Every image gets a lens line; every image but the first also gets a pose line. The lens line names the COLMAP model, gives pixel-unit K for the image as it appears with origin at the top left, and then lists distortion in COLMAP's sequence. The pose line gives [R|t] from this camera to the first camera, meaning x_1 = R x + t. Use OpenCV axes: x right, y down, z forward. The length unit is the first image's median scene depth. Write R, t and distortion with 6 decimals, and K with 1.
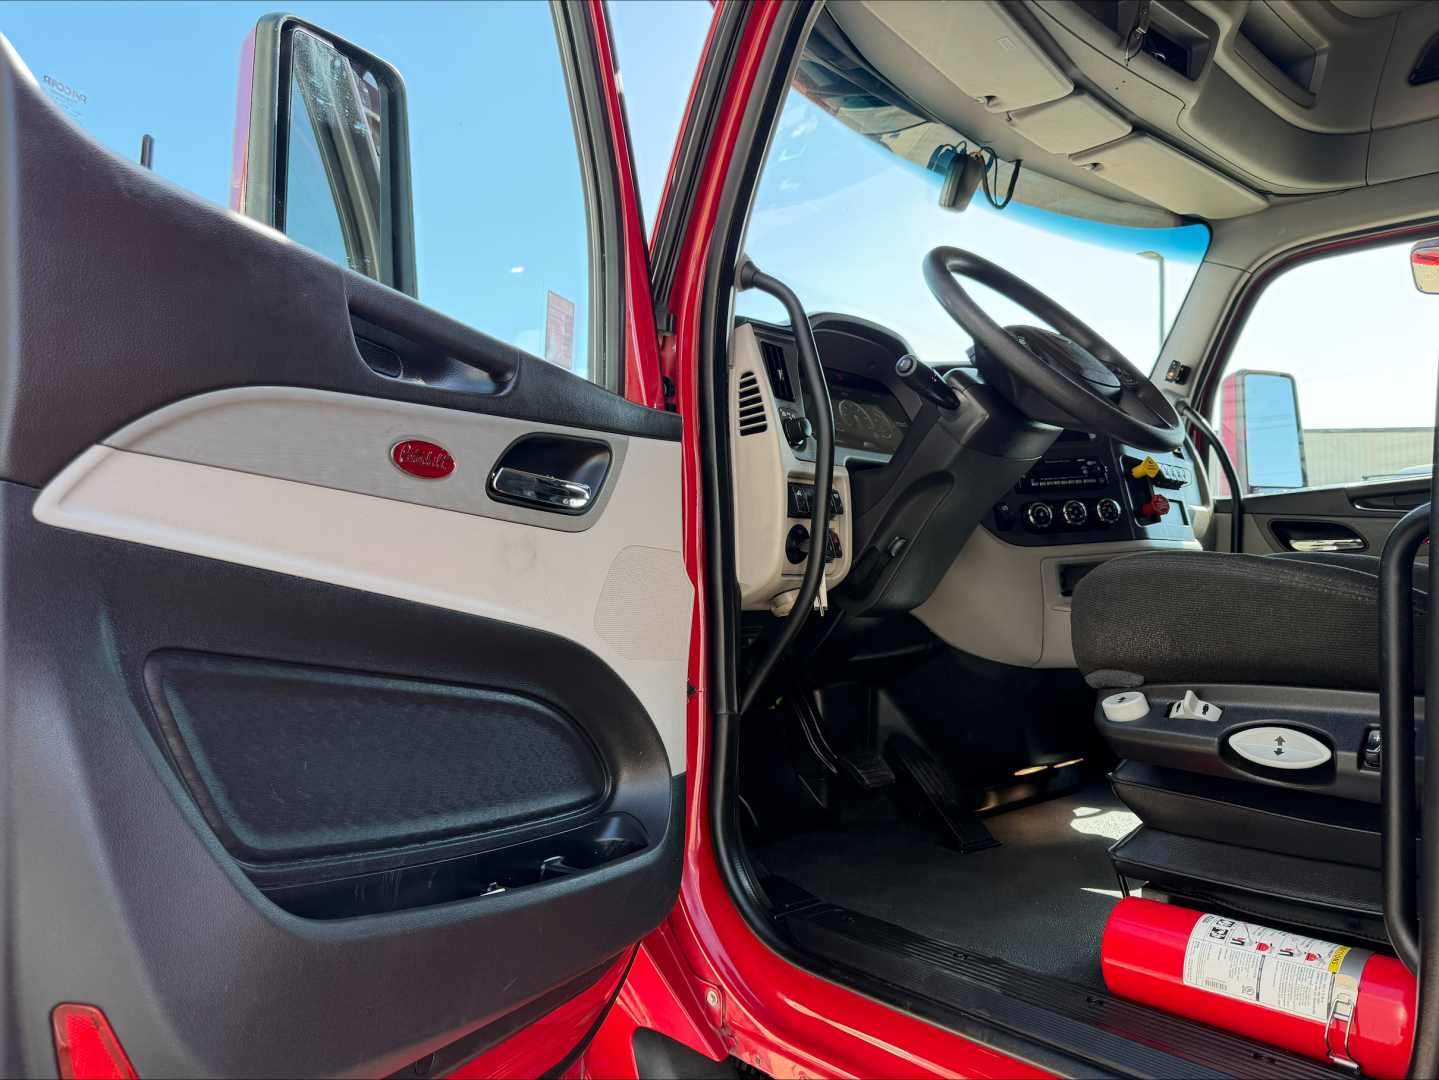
lens RADIAL K [[1039.0, 0, 755.7], [0, 1039.0, 538.2], [0, 0, 1]] dist [0.000964, -0.007773]
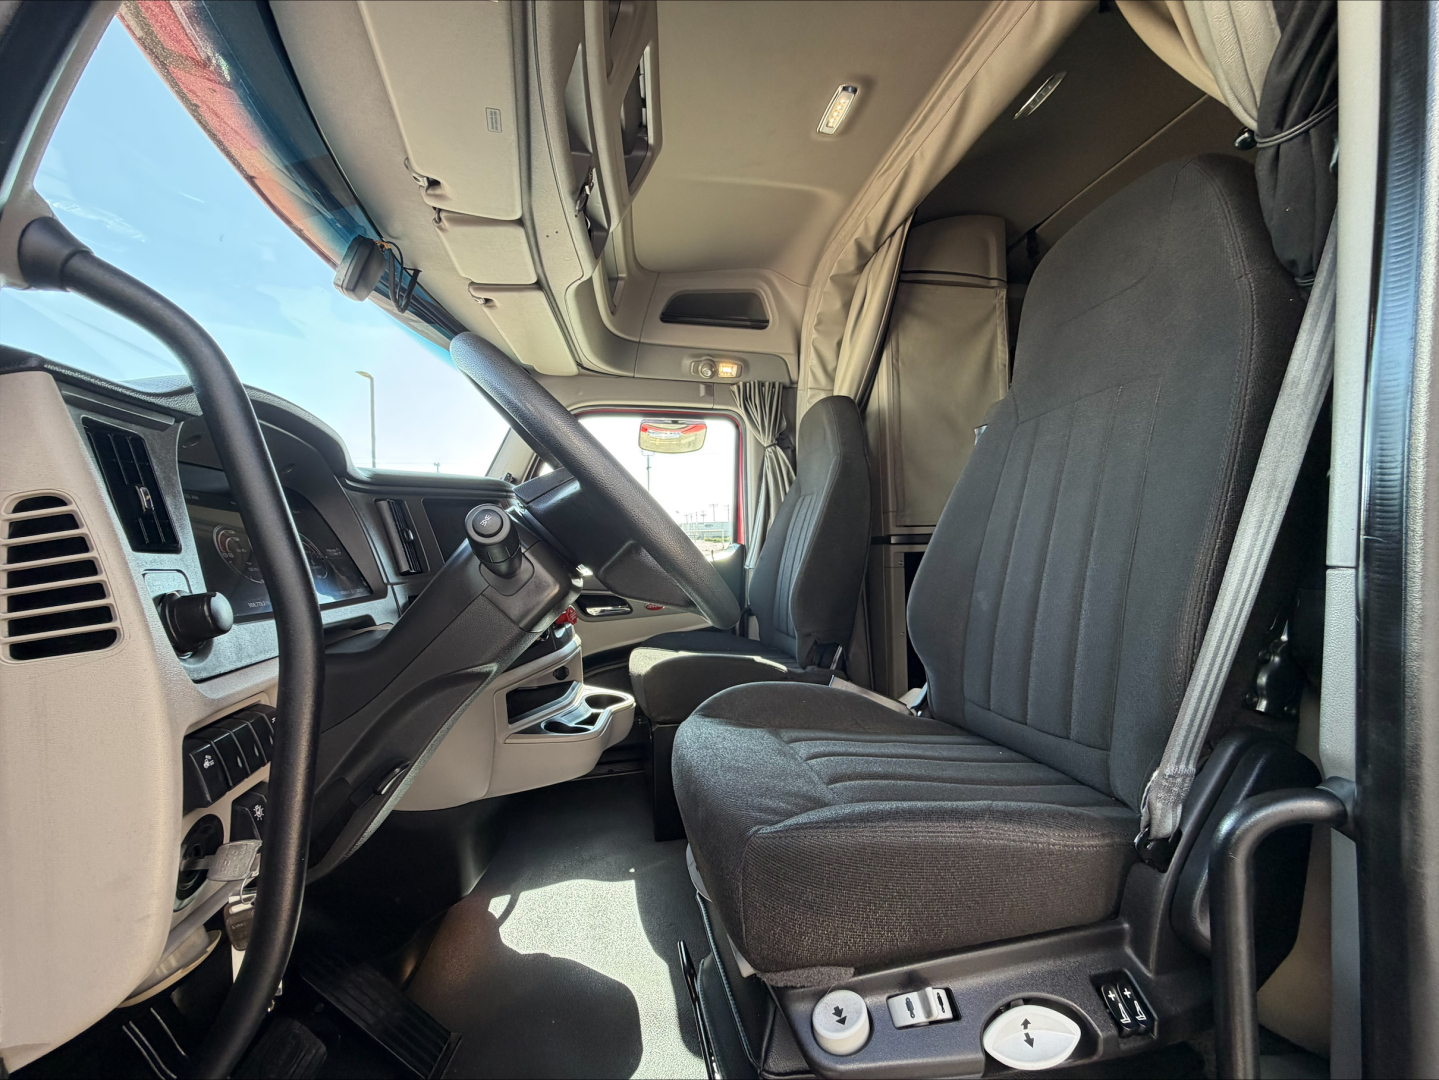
lens RADIAL K [[565.3, 0, 718.8], [0, 565.3, 546.1], [0, 0, 1]] dist [-0.002472, -0.000031]
pose [[0.587735, 0.007988, 0.809014, -0.029466], [-0.006185, 0.999966, -0.005380, -0.140826], [-0.809030, -0.001842, 0.587765, 0.665817]]
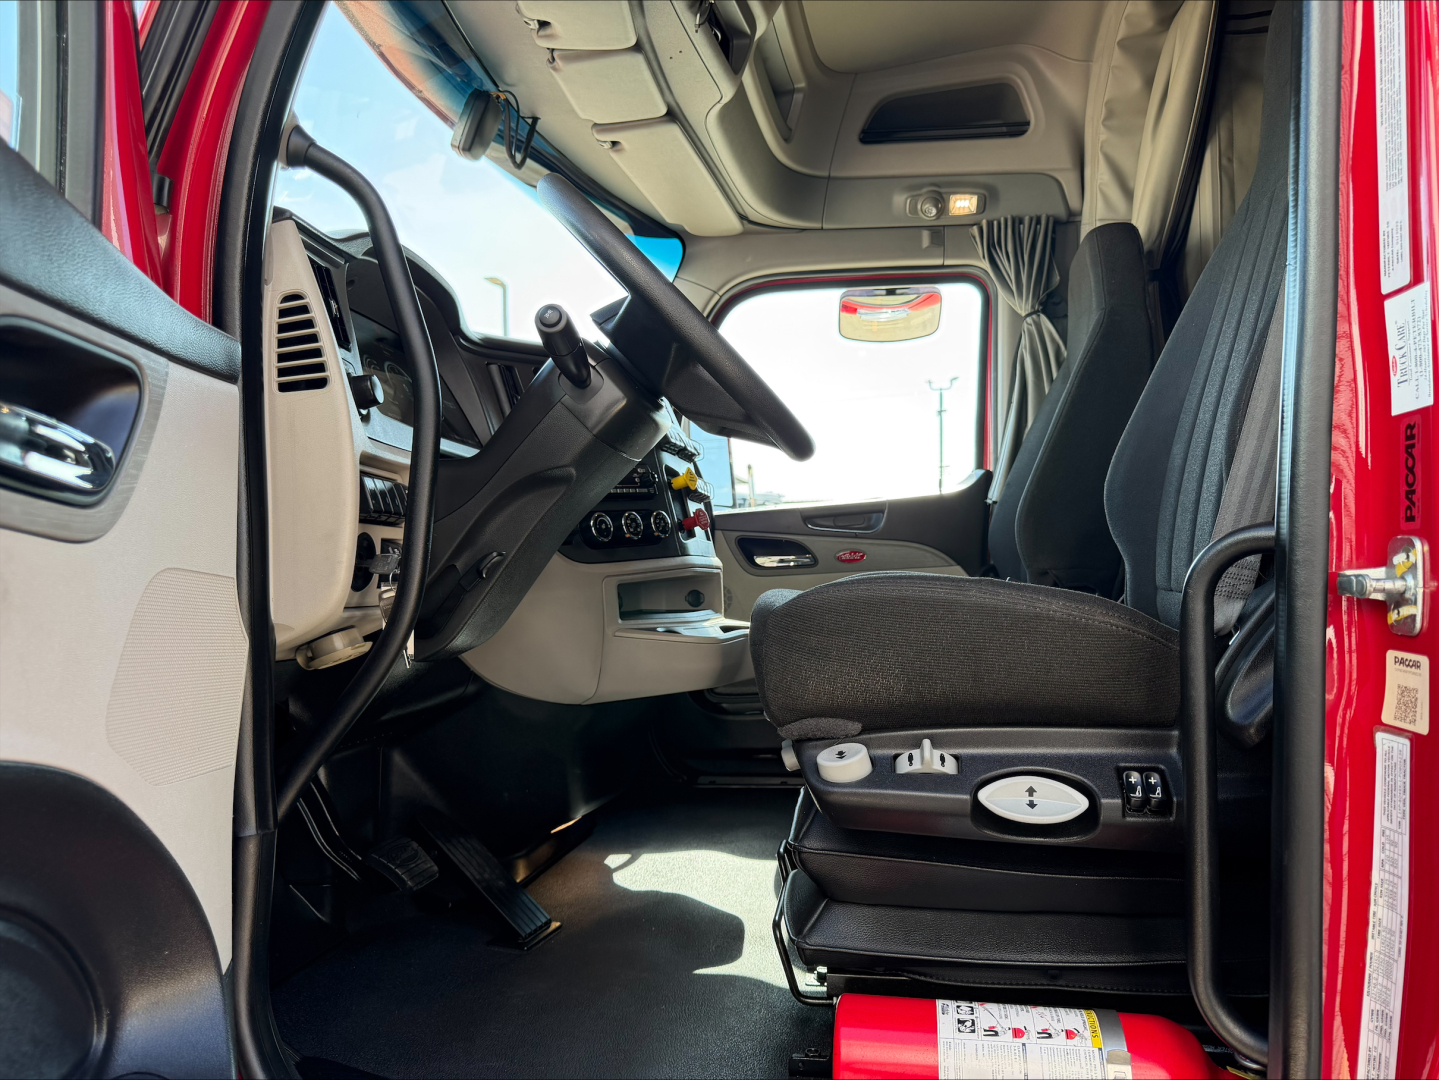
lens RADIAL K [[998.1, 0, 741.0], [0, 998.1, 540.7], [0, 0, 1]] dist [0.080783, -0.170357]
pose [[0.811885, 0.016498, 0.583584, -0.143597], [-0.011715, 0.999860, -0.011968, -0.002944], [-0.583700, 0.002881, 0.811965, 0.331215]]
